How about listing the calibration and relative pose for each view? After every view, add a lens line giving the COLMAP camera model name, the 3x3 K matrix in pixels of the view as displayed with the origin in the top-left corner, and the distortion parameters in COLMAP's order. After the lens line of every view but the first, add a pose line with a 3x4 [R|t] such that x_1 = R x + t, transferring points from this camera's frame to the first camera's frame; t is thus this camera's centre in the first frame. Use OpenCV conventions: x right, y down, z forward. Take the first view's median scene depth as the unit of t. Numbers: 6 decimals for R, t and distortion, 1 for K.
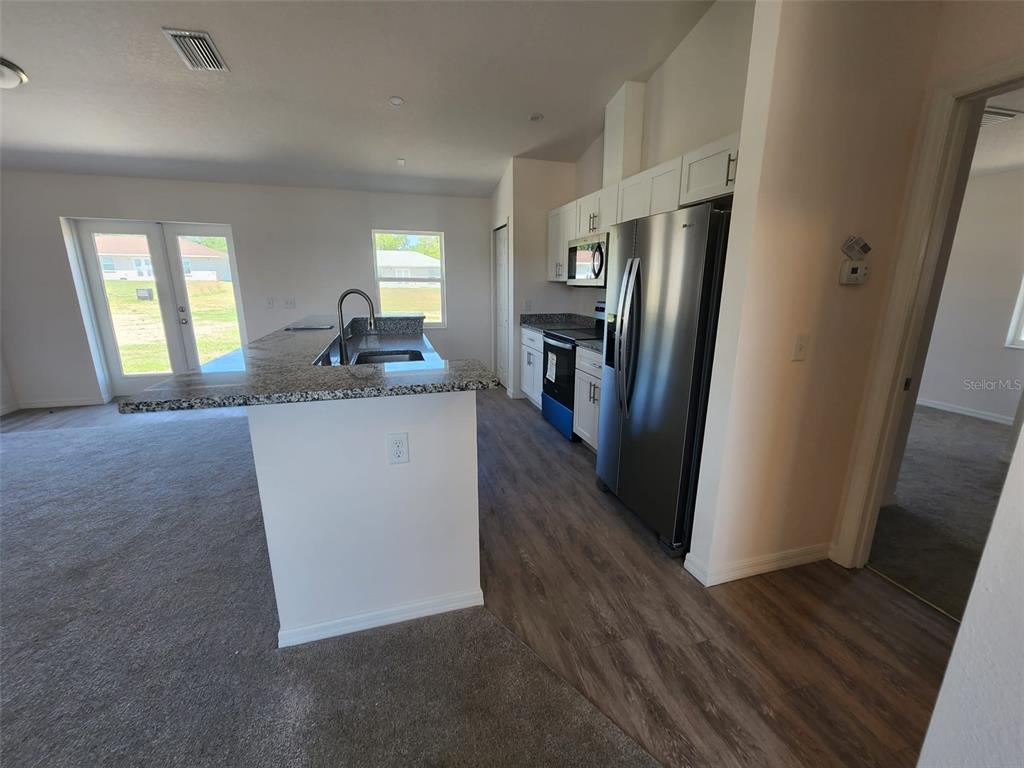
lens RADIAL K [[424.7, 0, 511.0], [0, 424.7, 387.2], [0, 0, 1]] dist [0.000284, -0.000229]
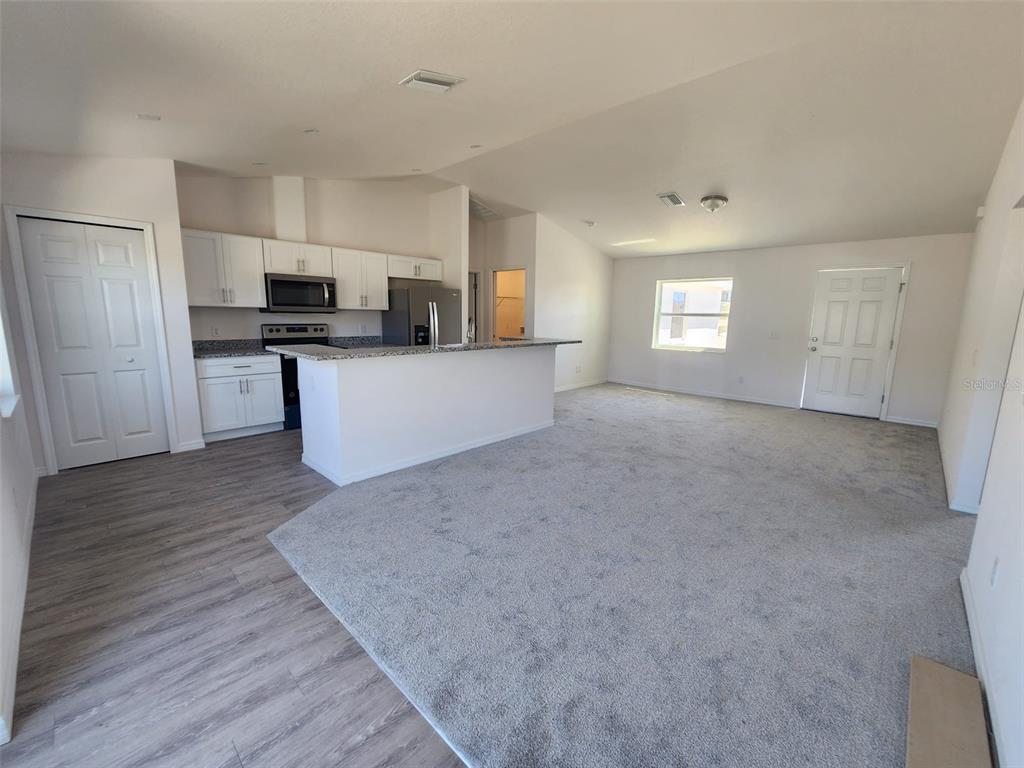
lens RADIAL K [[423.5, 0, 512.0], [0, 423.5, 384.0], [0, 0, 1]] dist [0.002411, -0.002318]
pose [[-0.498597, -0.153566, 0.853123, -2.034899], [0.190253, 0.940798, 0.280539, -0.429480], [-0.845698, 0.302185, -0.439863, 1.721674]]
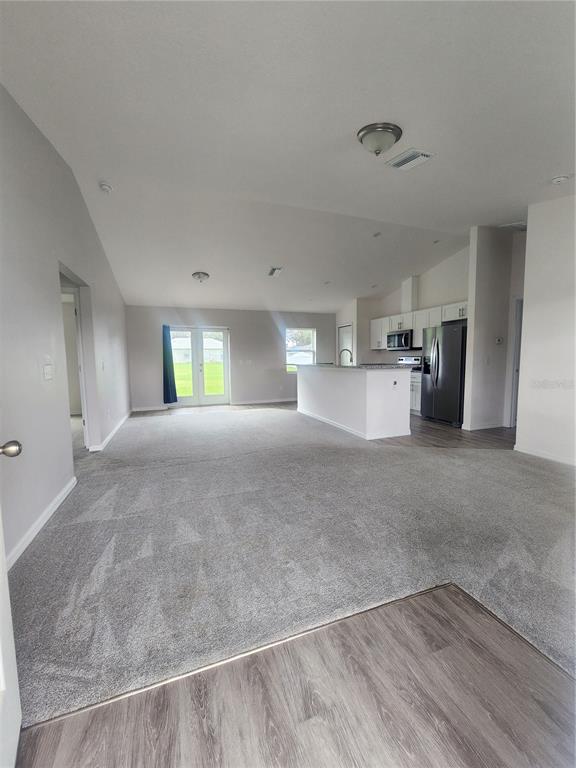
lens RADIAL K [[317.6, 0, 292.6], [0, 317.6, 387.3], [0, 0, 1]] dist [0.002411, -0.002318]
pose [[0.996018, -0.026801, 0.085034, -0.942026], [0.039229, 0.988205, -0.148028, 0.357531], [-0.080064, 0.150775, 0.985321, -1.171965]]
